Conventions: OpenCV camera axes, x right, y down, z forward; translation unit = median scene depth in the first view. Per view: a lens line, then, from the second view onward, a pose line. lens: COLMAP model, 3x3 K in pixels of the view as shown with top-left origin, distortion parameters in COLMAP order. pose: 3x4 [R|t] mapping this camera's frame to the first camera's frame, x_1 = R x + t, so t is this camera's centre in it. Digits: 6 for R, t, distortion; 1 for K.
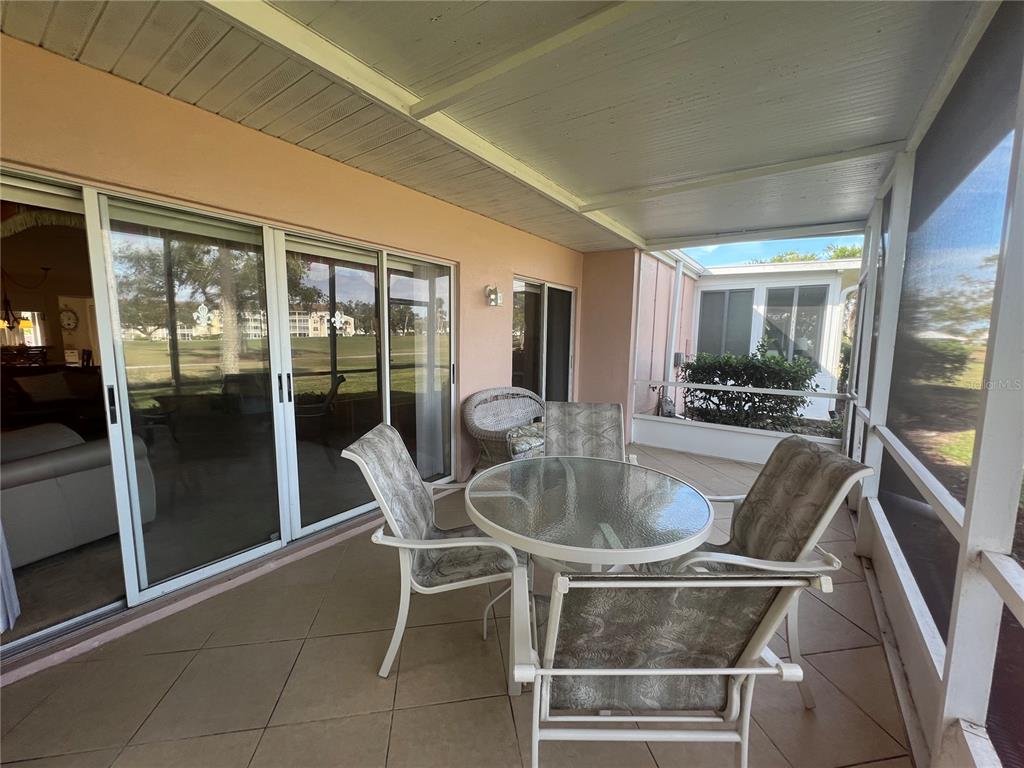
lens RADIAL K [[410.1, 0, 513.5], [0, 410.1, 383.6], [0, 0, 1]] dist [-0.002393, 0.000310]
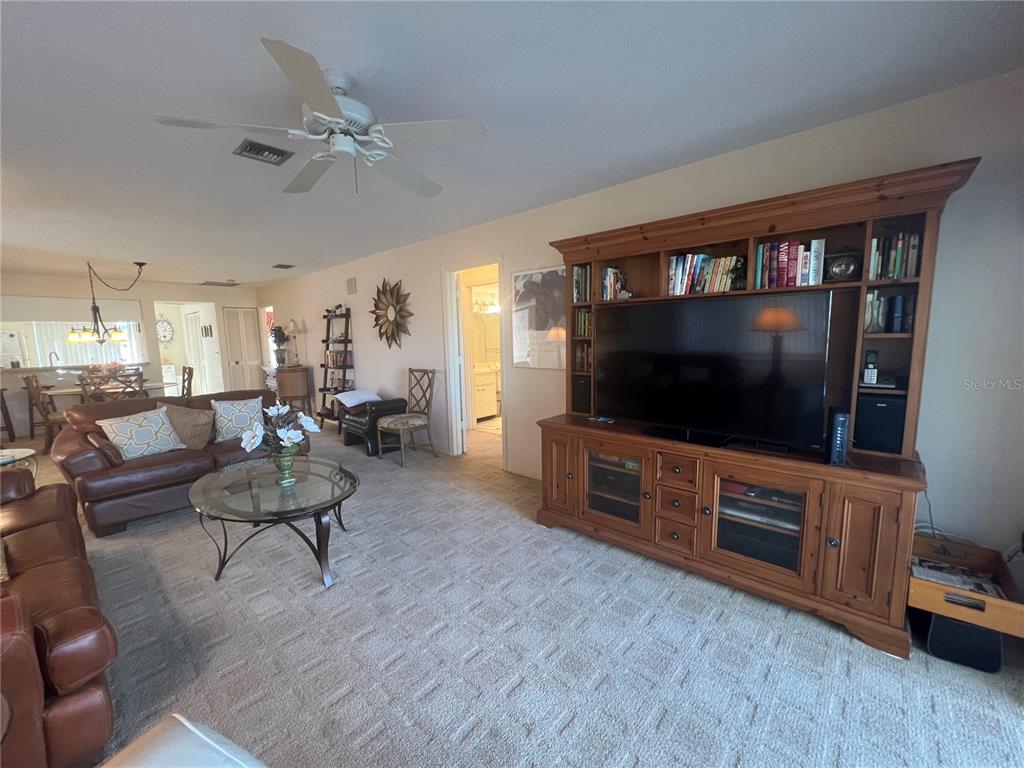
lens RADIAL K [[408.3, 0, 510.1], [0, 408.3, 385.8], [0, 0, 1]] dist [-0.002919, 0.000824]
pose [[0.992399, -0.023790, -0.120745, -0.380267], [0.025089, 0.999642, 0.009248, -0.042979], [0.120481, -0.012207, 0.992641, 0.335148]]
